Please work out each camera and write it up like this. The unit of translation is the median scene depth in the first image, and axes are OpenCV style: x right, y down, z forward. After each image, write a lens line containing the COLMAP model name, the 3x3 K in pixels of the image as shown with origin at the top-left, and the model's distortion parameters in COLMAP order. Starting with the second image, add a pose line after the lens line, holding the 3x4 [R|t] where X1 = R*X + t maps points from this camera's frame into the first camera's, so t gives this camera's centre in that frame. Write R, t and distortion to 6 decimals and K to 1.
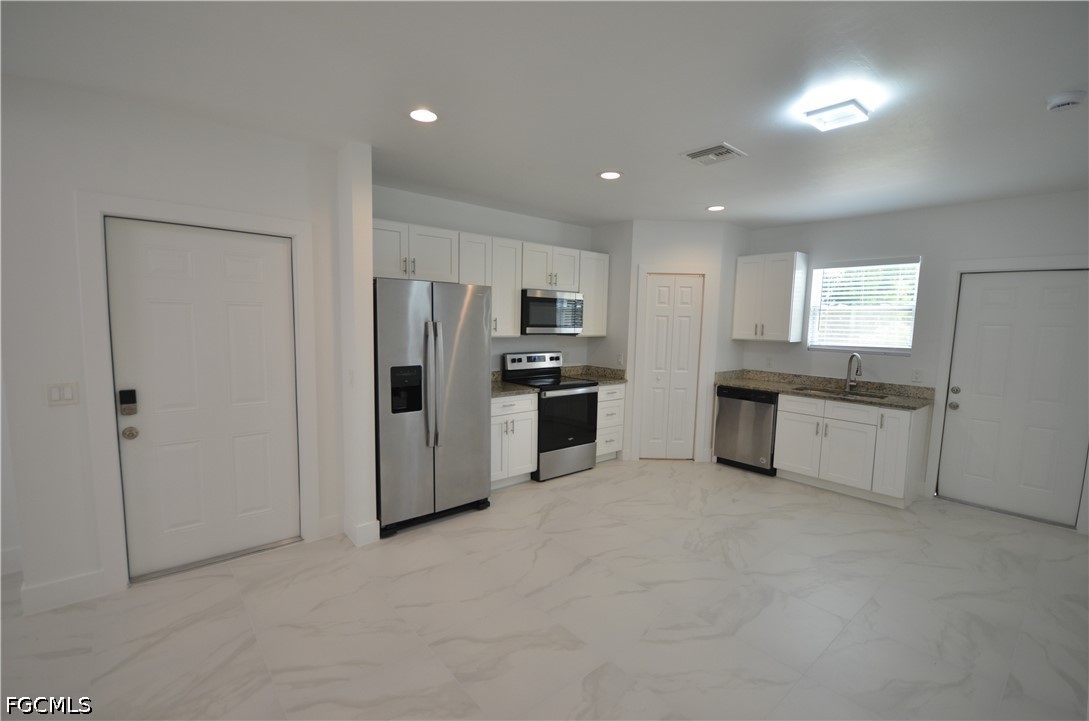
lens RADIAL K [[474.1, 0, 540.9], [0, 474.1, 368.1], [0, 0, 1]] dist [-0.002305, -0.000321]
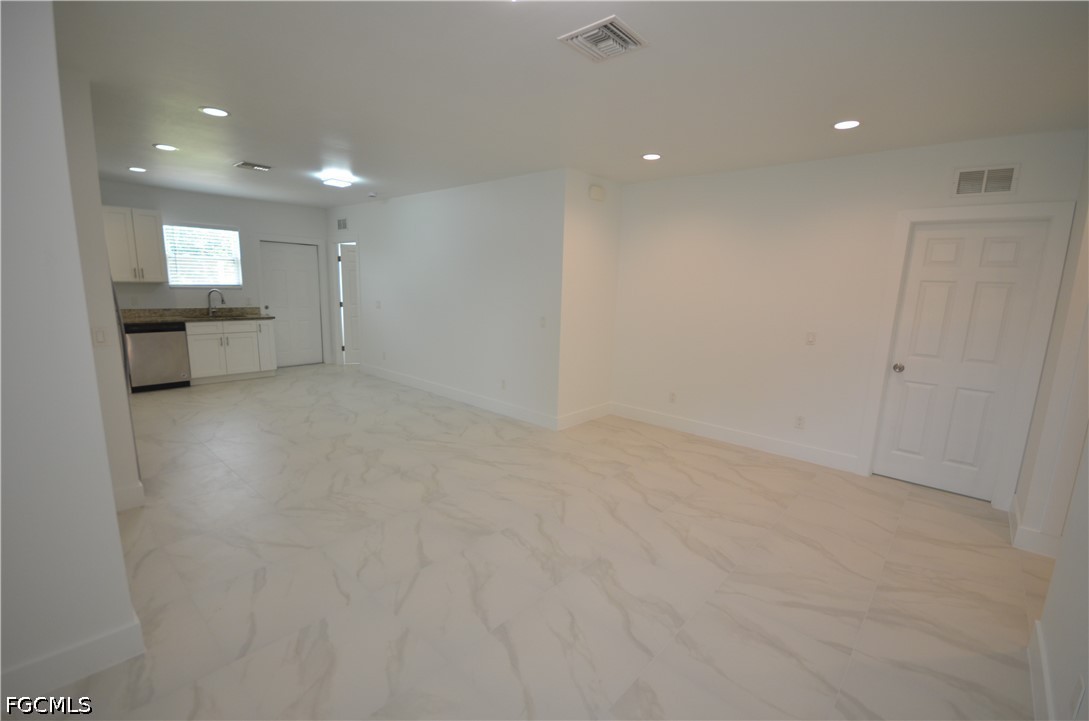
lens RADIAL K [[474.1, 0, 540.9], [0, 474.1, 368.1], [0, 0, 1]] dist [-0.002305, -0.000321]
pose [[-0.135359, -0.201168, 0.970159, -0.934632], [0.067762, 0.974999, 0.211626, -0.034178], [-0.988477, 0.094385, -0.118344, 0.185228]]
